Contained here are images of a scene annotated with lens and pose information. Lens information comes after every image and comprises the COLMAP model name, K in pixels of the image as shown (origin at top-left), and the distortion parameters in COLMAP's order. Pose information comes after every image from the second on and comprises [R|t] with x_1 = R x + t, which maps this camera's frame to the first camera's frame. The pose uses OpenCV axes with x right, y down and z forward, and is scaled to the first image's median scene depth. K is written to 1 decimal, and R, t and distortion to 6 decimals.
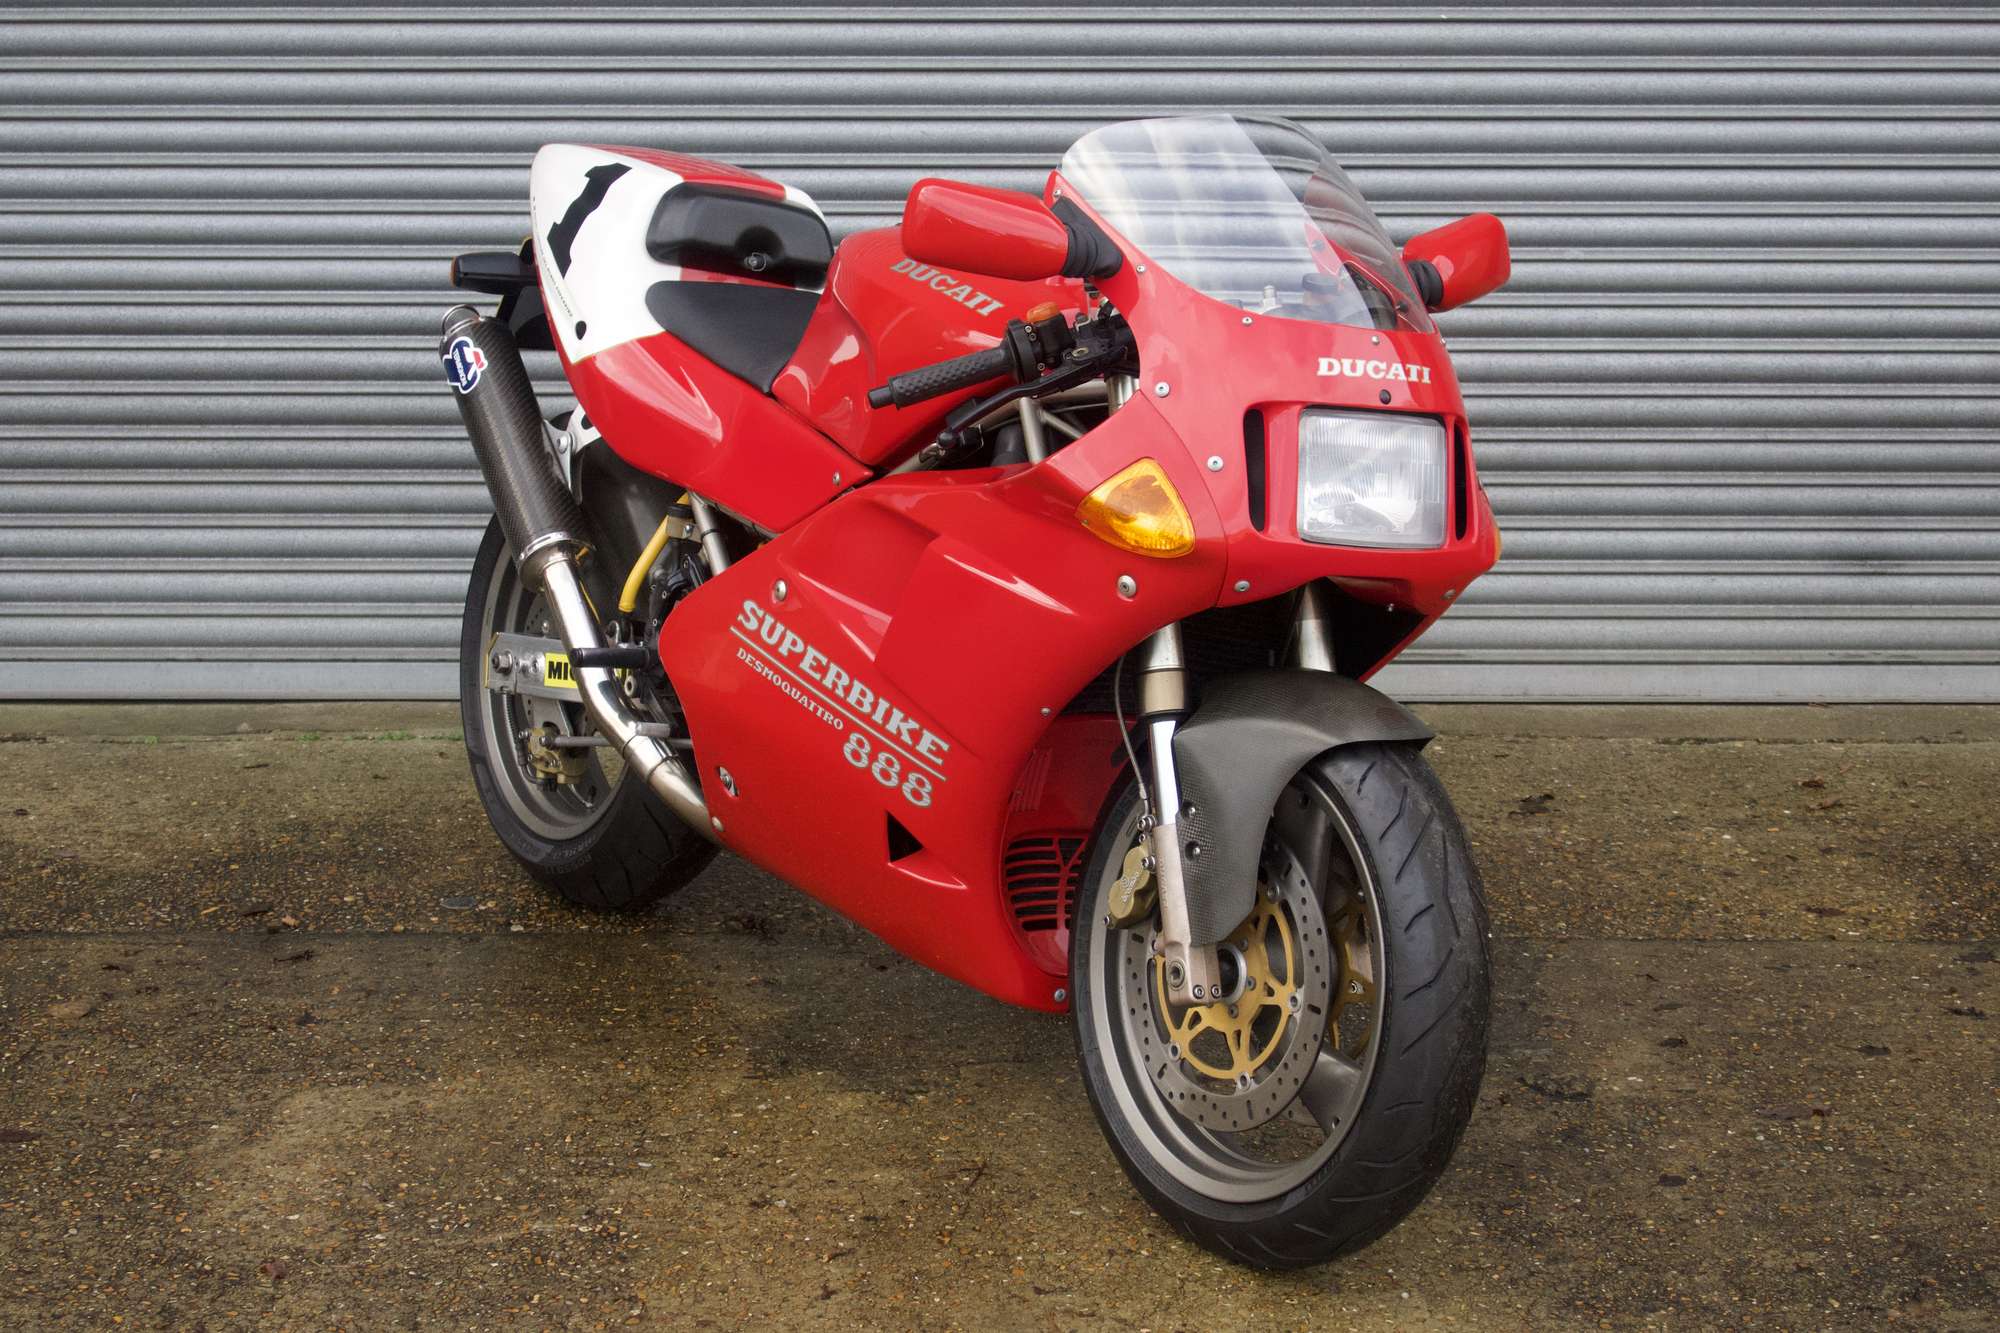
lens RADIAL K [[3785.8, 0, 1007.1], [0, 3785.8, 657.3], [0, 0, 1]] dist [-0.007138, 0.000000]
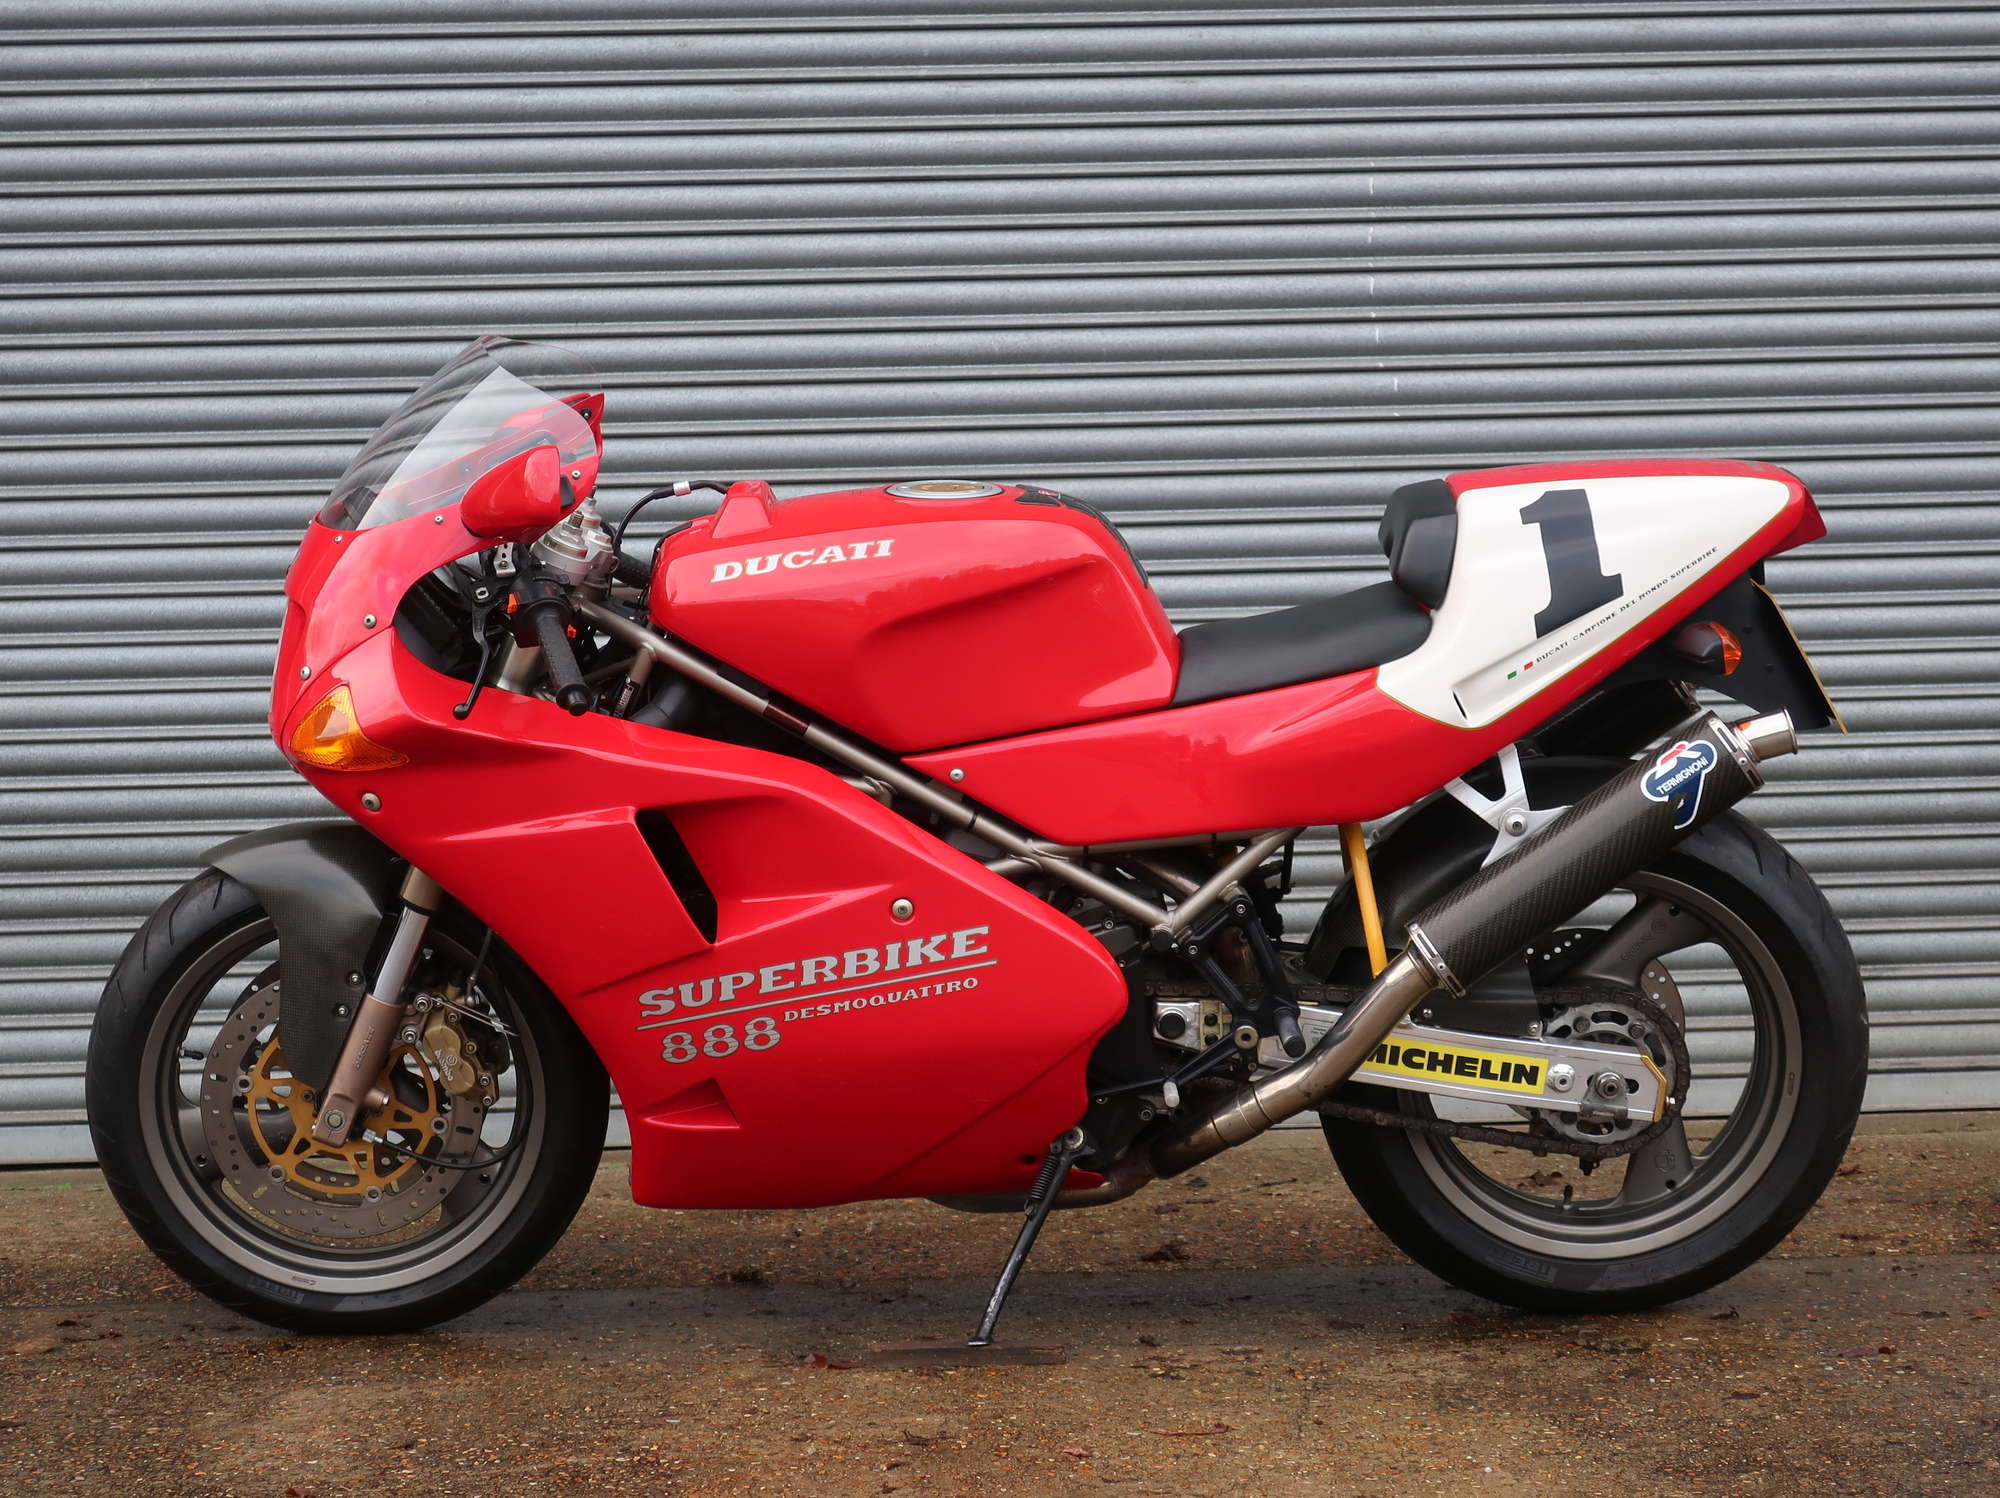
lens RADIAL K [[4226.8, 0, 1000.9], [0, 4226.8, 754.1], [0, 0, 1]] dist [0.000132, 0.000000]
pose [[0.998488, -0.026100, 0.048371, -0.042392], [0.034884, 0.981018, -0.190755, 0.122793], [-0.042475, 0.192154, 0.980445, -0.053955]]
